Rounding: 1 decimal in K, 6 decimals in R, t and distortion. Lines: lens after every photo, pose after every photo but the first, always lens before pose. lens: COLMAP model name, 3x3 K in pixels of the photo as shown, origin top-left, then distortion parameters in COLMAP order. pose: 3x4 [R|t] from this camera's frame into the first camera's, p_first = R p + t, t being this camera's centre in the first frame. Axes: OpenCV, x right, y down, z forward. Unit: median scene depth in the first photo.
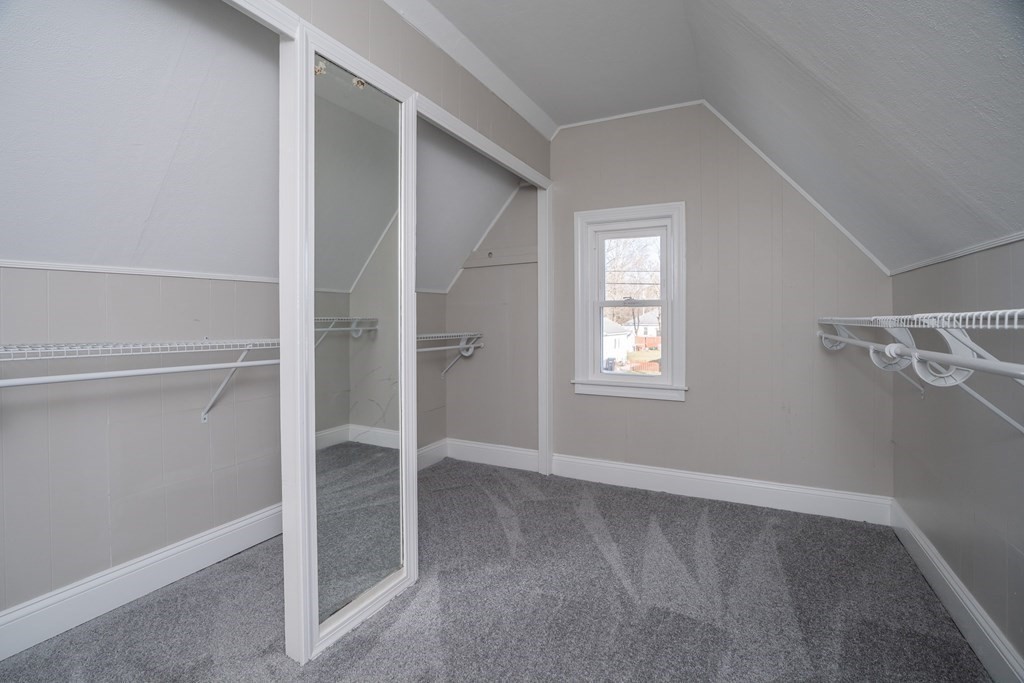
lens RADIAL K [[486.1, 0, 504.0], [0, 486.1, 324.2], [0, 0, 1]] dist [-0.033607, 0.007772]
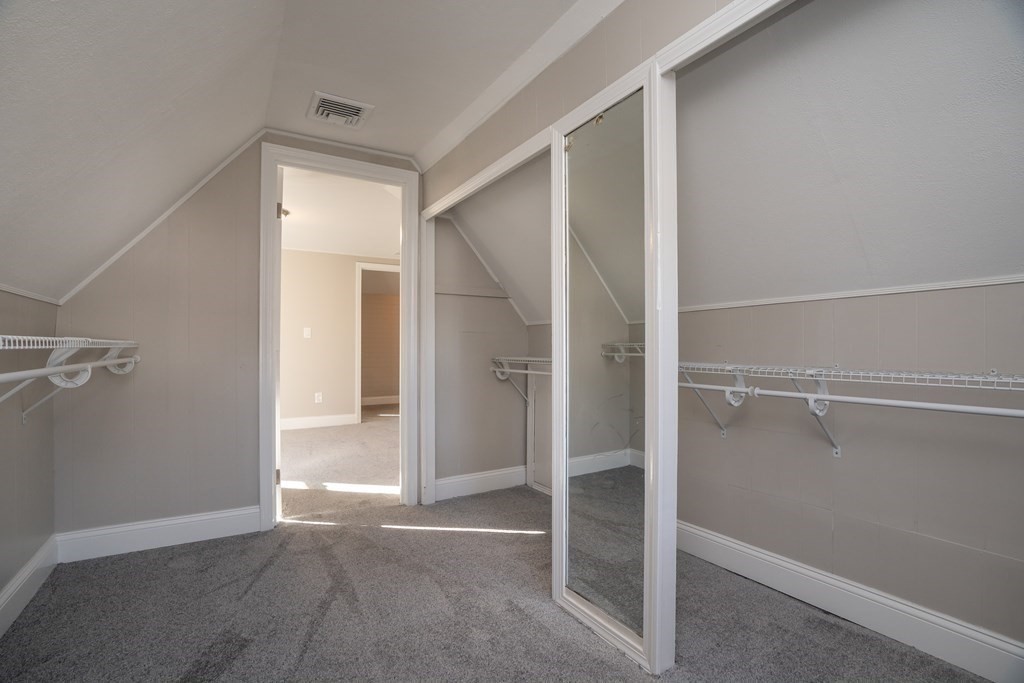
lens RADIAL K [[486.1, 0, 511.0], [0, 486.1, 340.2], [0, 0, 1]] dist [-0.033607, 0.007772]
pose [[-0.525666, -0.007727, -0.850656, 0.634459], [-0.007889, 0.999960, -0.004208, -0.008941], [0.850654, 0.004499, -0.525706, 1.265652]]
